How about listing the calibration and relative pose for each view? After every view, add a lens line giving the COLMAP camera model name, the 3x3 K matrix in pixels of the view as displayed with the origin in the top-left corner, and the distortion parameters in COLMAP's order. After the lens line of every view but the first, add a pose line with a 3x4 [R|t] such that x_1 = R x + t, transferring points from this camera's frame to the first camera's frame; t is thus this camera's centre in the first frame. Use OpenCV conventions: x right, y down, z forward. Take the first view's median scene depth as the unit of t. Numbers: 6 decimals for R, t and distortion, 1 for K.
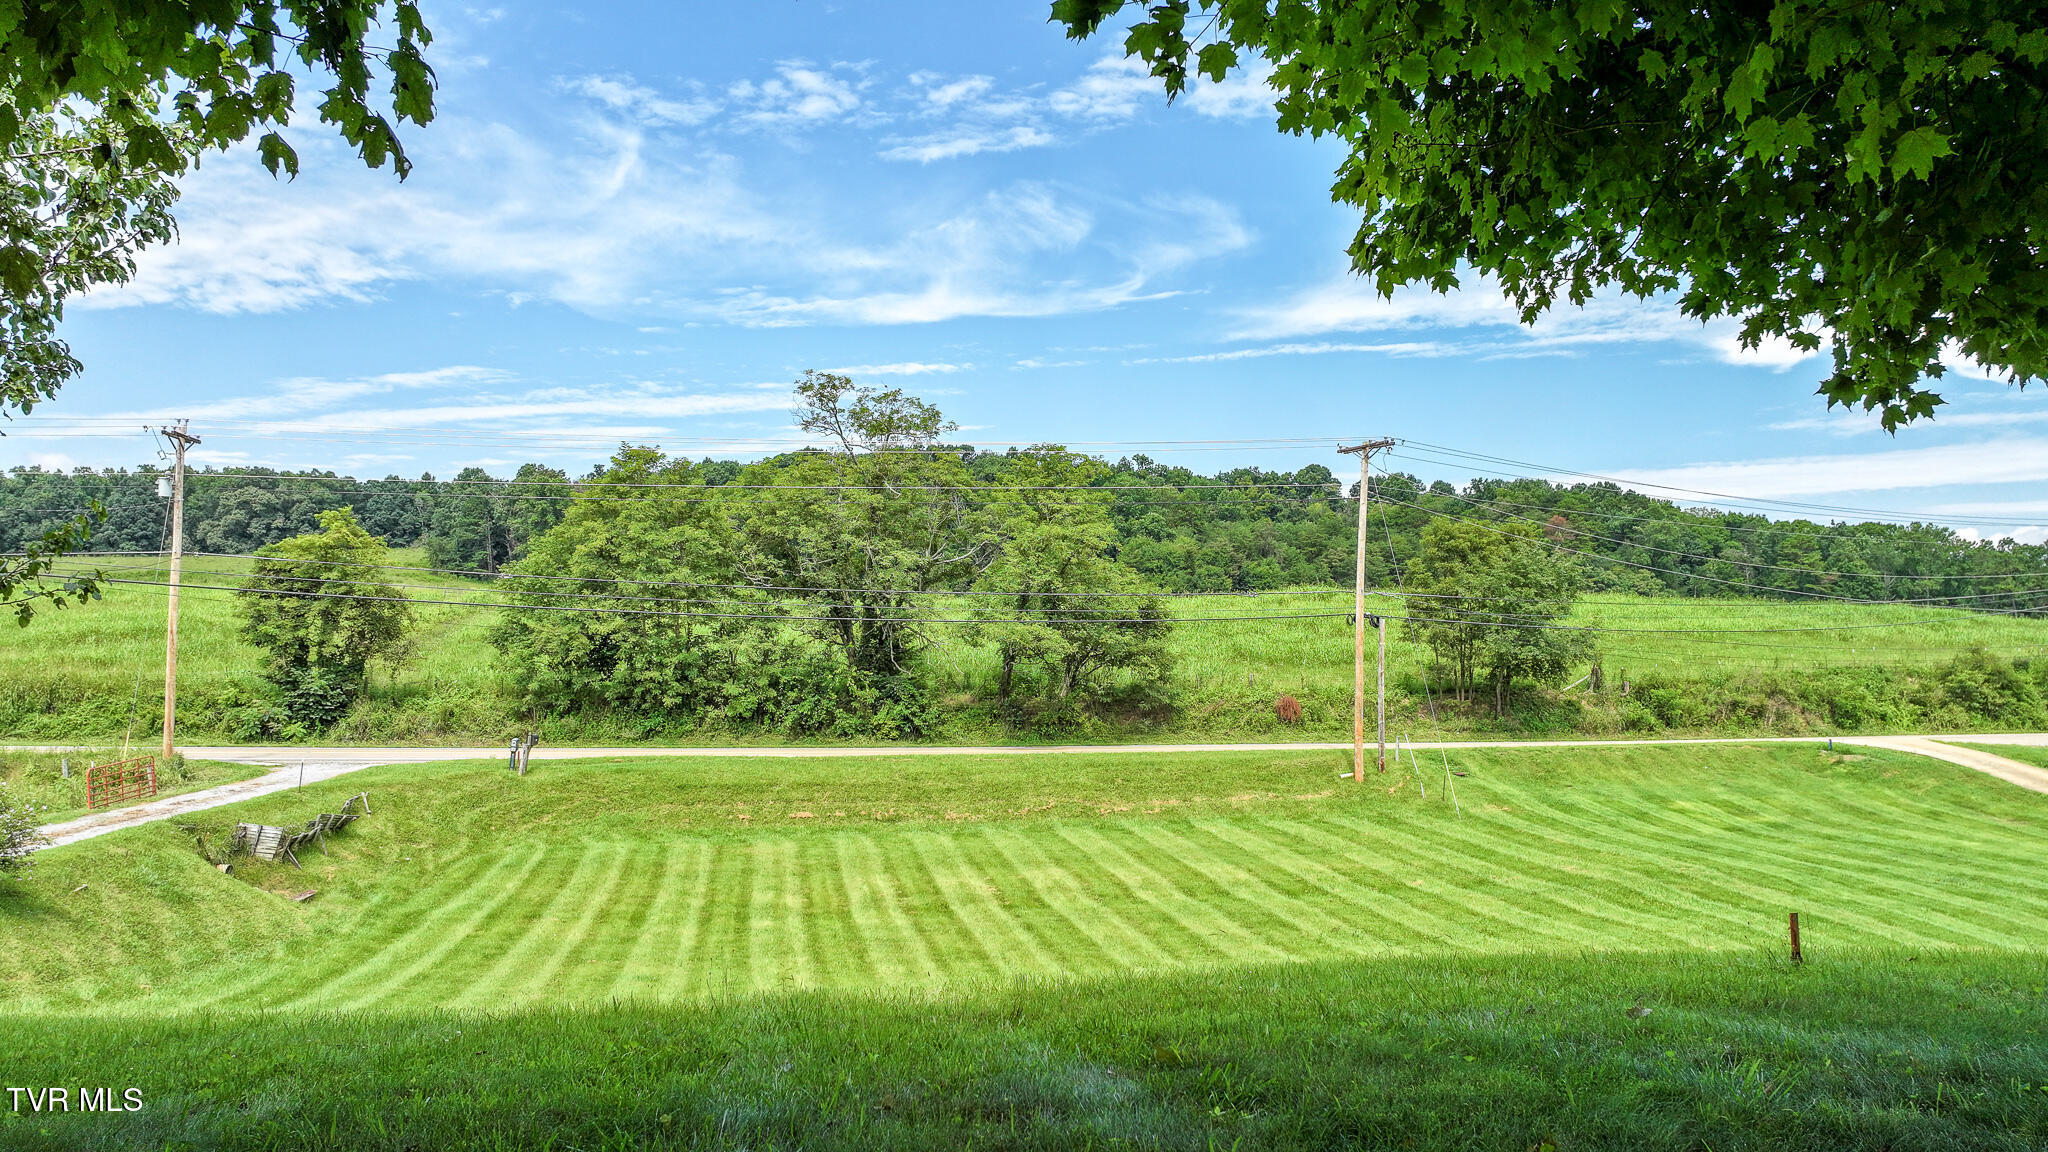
lens RADIAL K [[1433.8, 0, 1033.0], [0, 1433.8, 578.3], [0, 0, 1]] dist [0.004156, 0.009862]
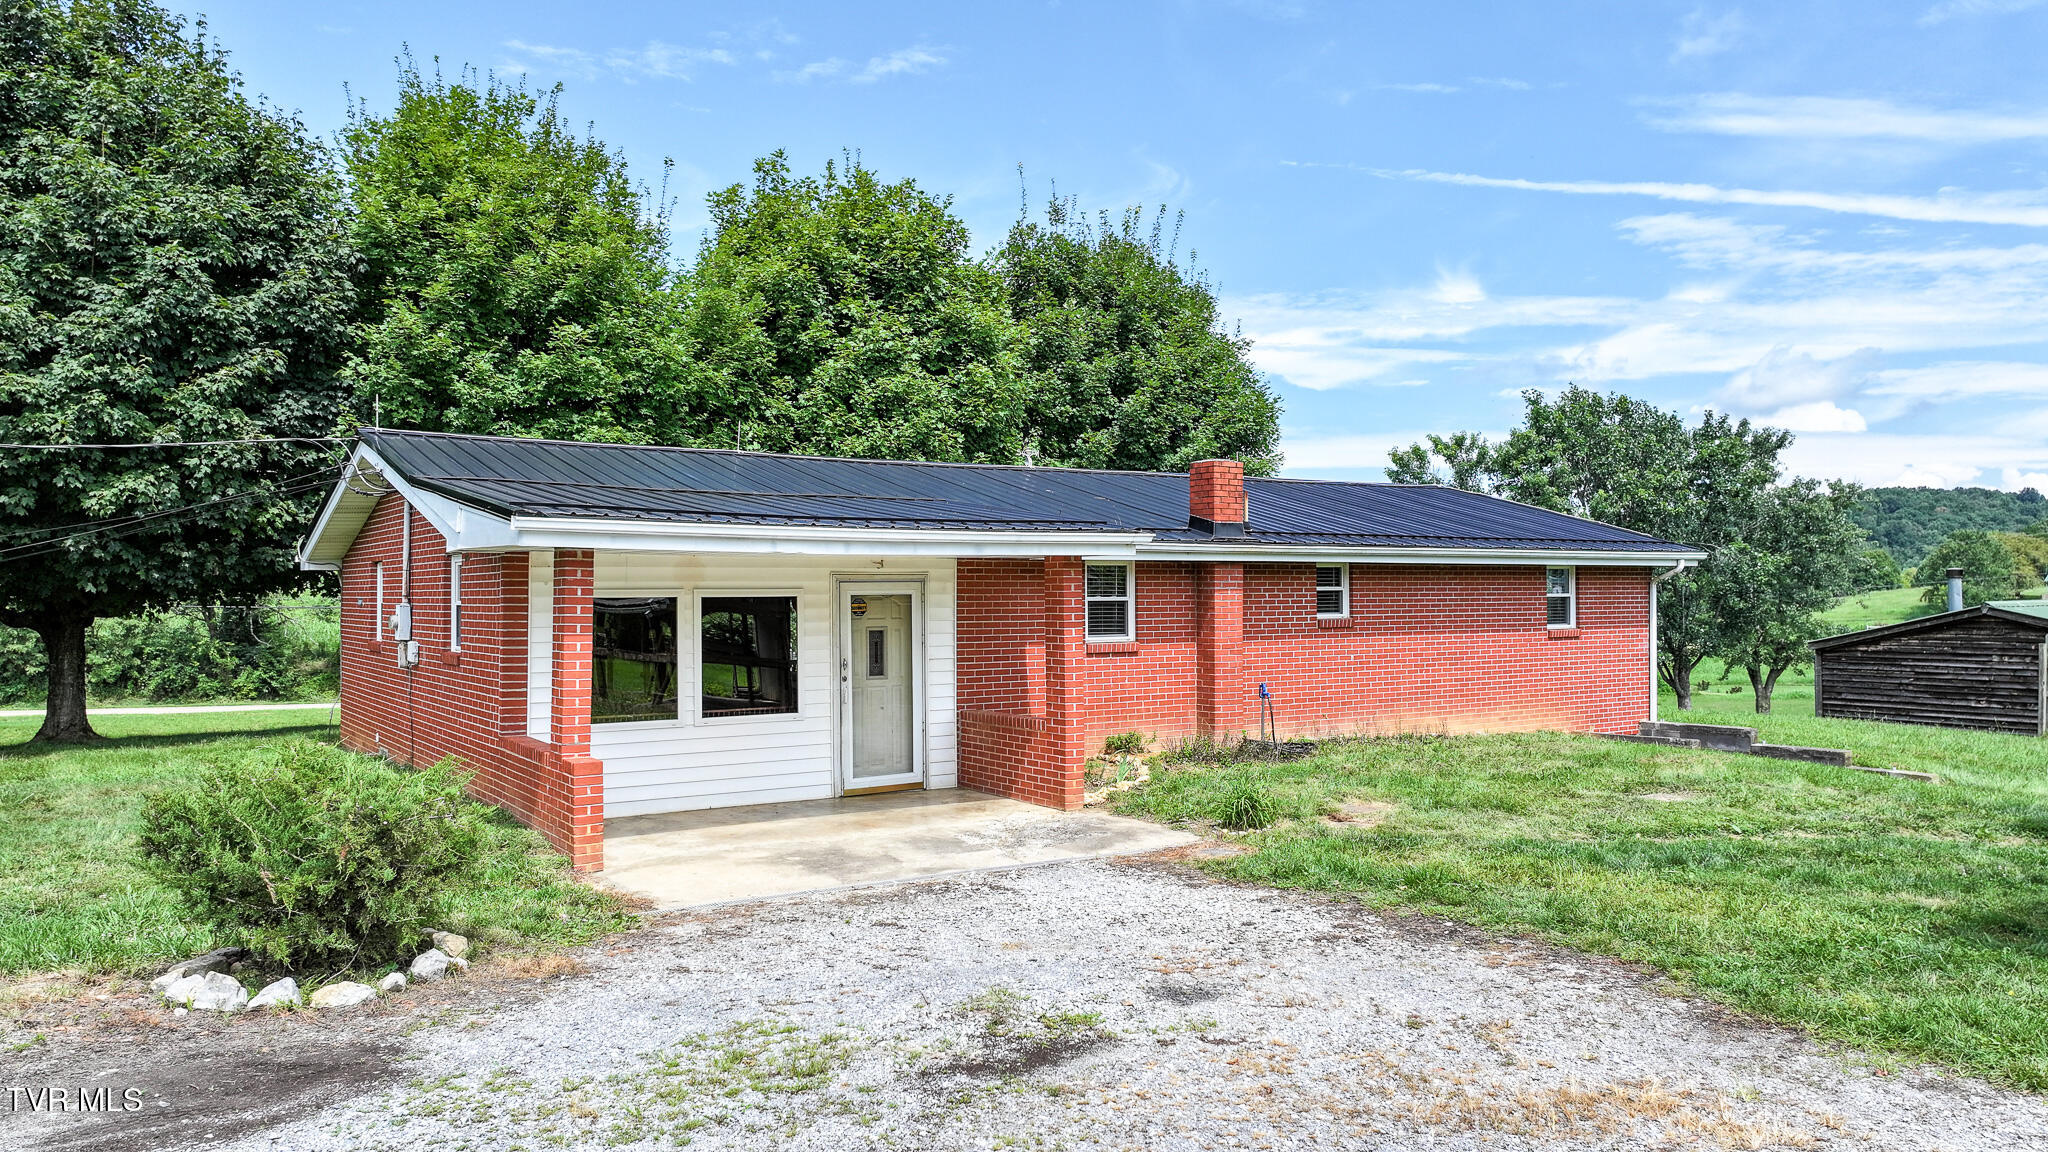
lens RADIAL K [[1433.8, 0, 1033.0], [0, 1433.8, 578.3], [0, 0, 1]] dist [0.004156, 0.009862]
pose [[0.917118, 0.012424, 0.398422, 0.022006], [-0.023756, 0.999441, 0.023518, -0.032986], [-0.397907, -0.031033, 0.916901, -0.365617]]
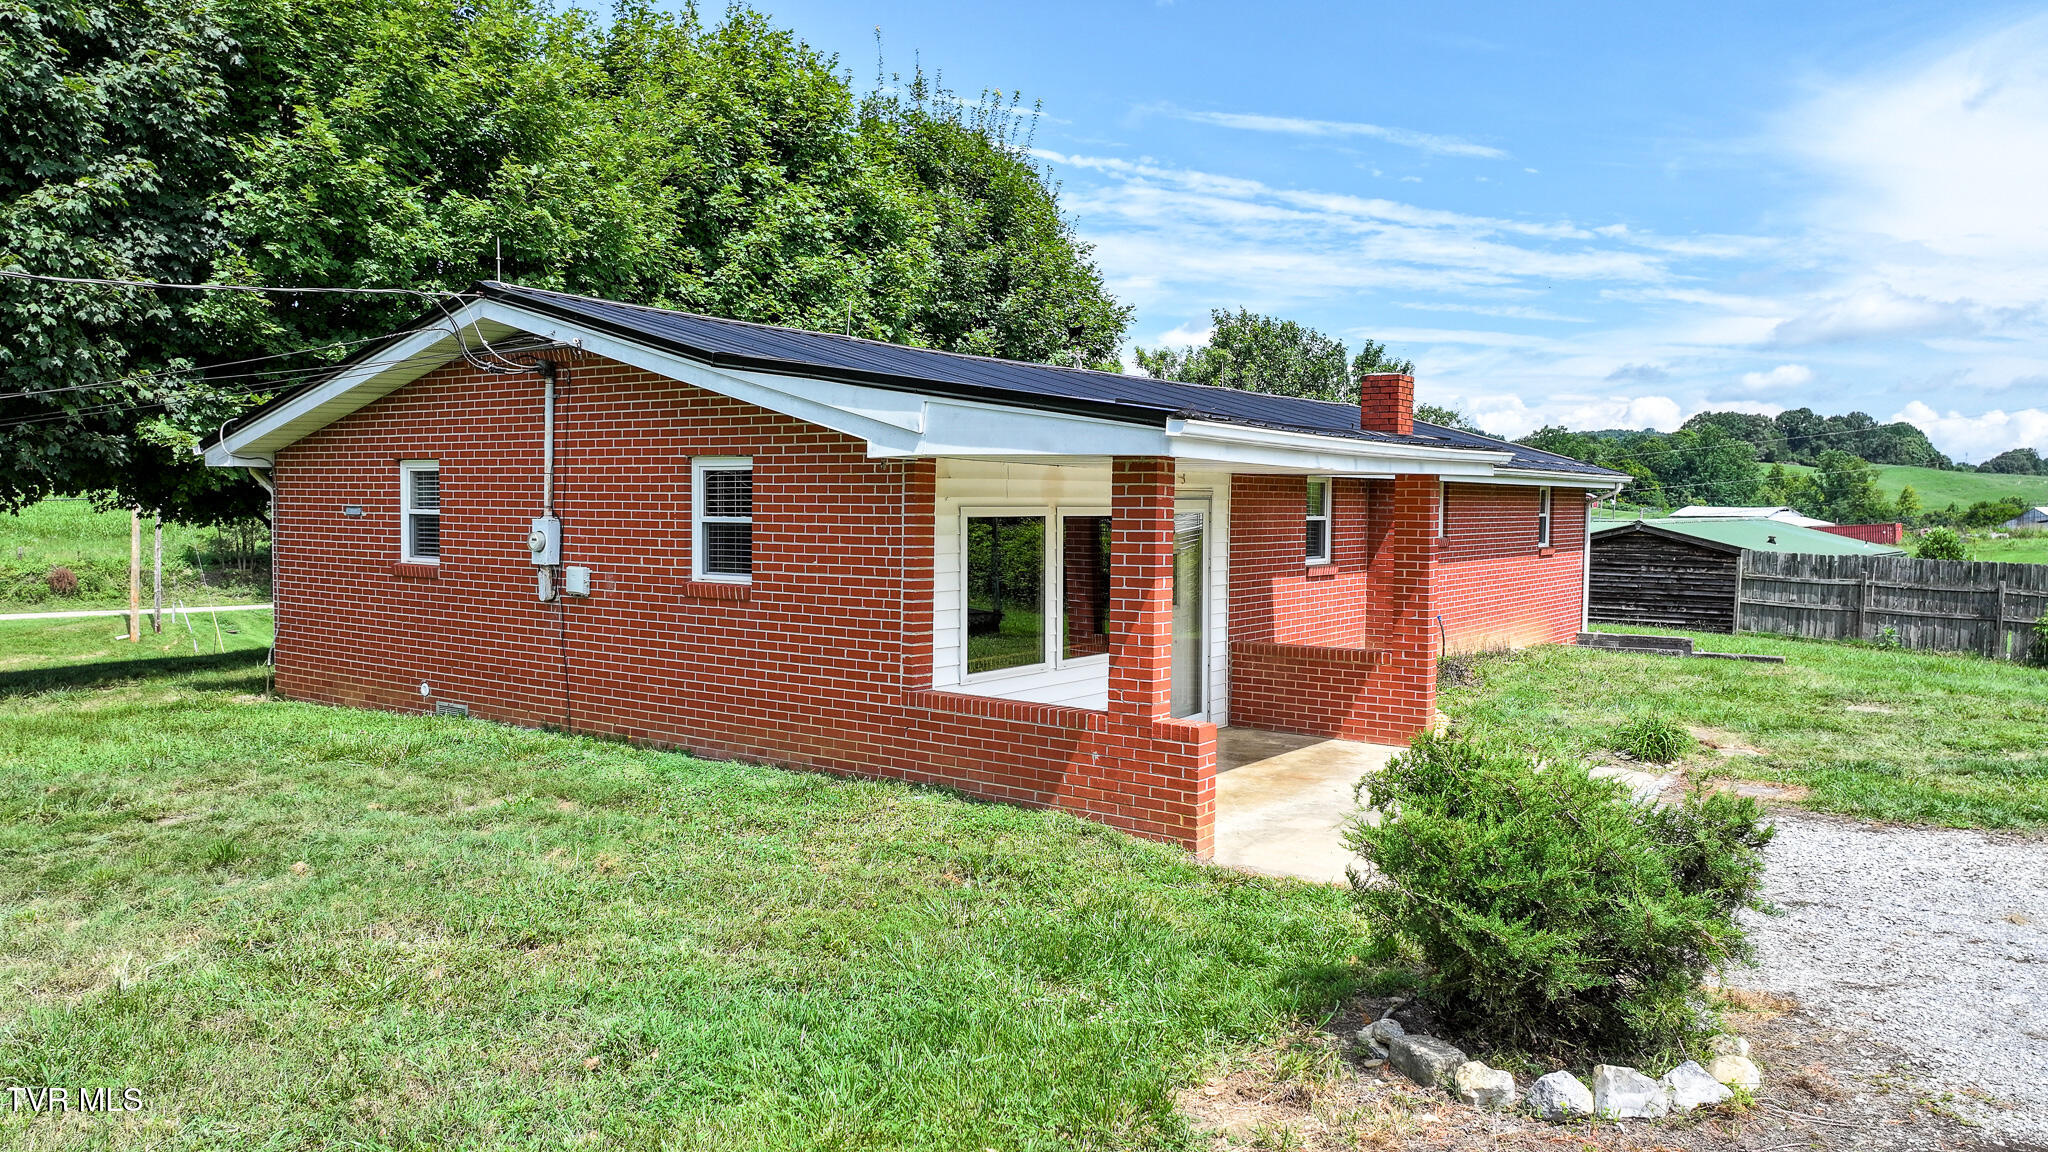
lens RADIAL K [[1433.8, 0, 1033.0], [0, 1433.8, 578.3], [0, 0, 1]] dist [0.004156, 0.009862]
pose [[0.720606, -0.018807, 0.693090, -0.048267], [-0.048288, 0.995843, 0.077227, -0.030467], [-0.691661, -0.089119, 0.716703, -0.292921]]
